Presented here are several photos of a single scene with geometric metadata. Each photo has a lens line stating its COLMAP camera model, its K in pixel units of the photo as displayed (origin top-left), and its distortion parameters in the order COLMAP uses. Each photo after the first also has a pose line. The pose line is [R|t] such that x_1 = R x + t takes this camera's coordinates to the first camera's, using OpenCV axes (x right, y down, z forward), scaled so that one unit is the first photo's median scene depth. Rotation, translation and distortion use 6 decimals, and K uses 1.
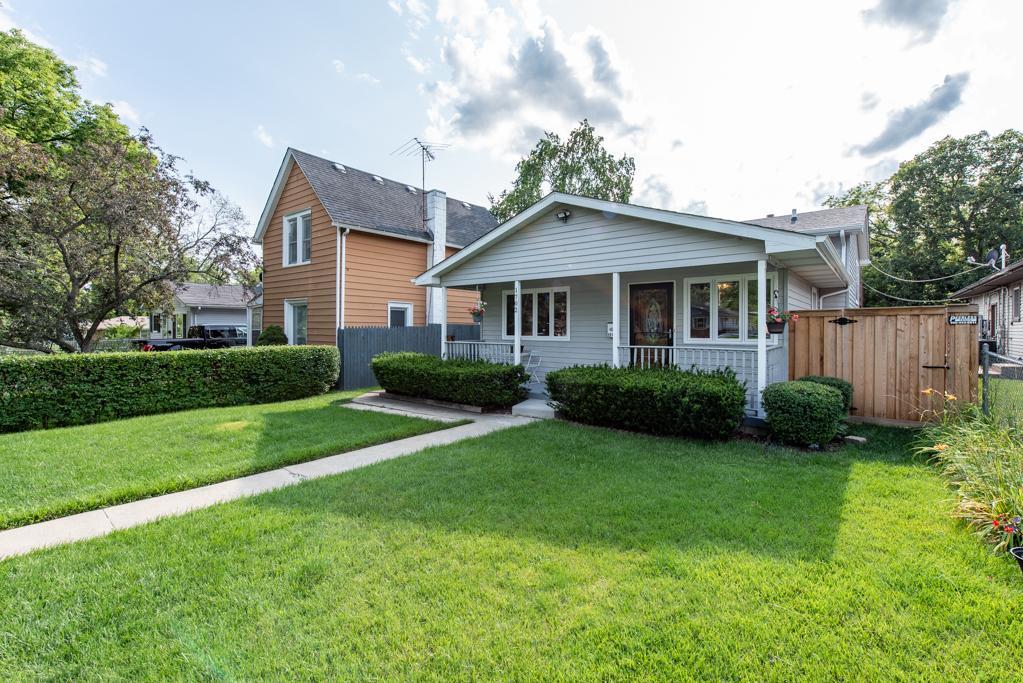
lens RADIAL K [[454.1, 0, 518.0], [0, 454.1, 331.2], [0, 0, 1]] dist [-0.002961, -0.000084]
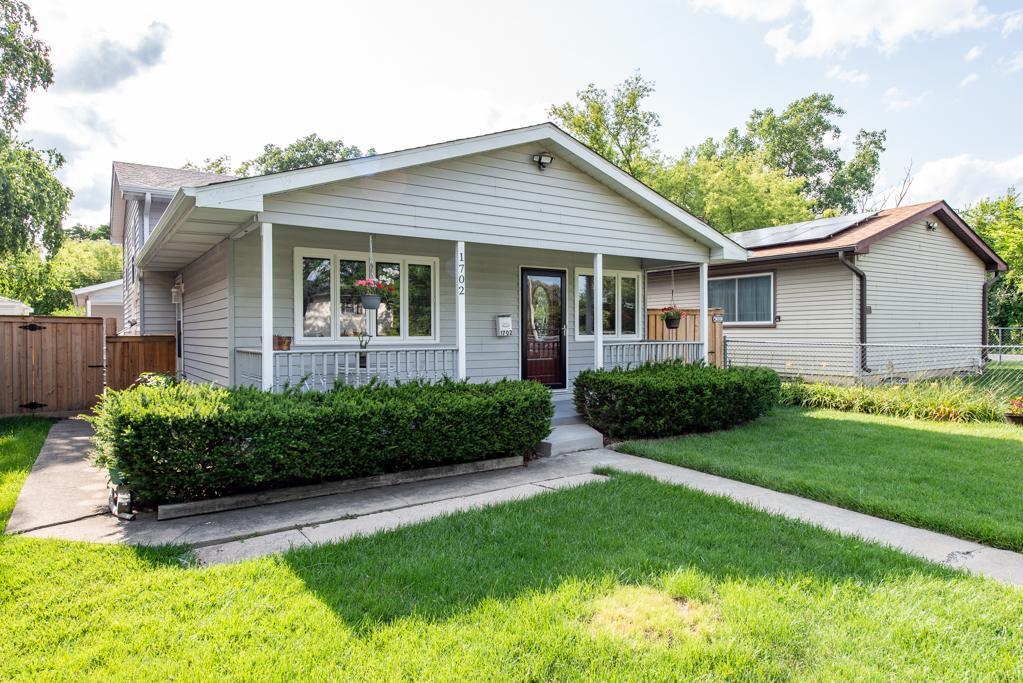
lens RADIAL K [[630.5, 0, 516.5], [0, 630.5, 347.0], [0, 0, 1]] dist [0.021126, -0.005320]
pose [[0.290206, -0.030504, 0.956478, -0.832624], [0.001001, 0.999501, 0.031573, -0.000098], [-0.956964, -0.008205, 0.290092, 0.746489]]
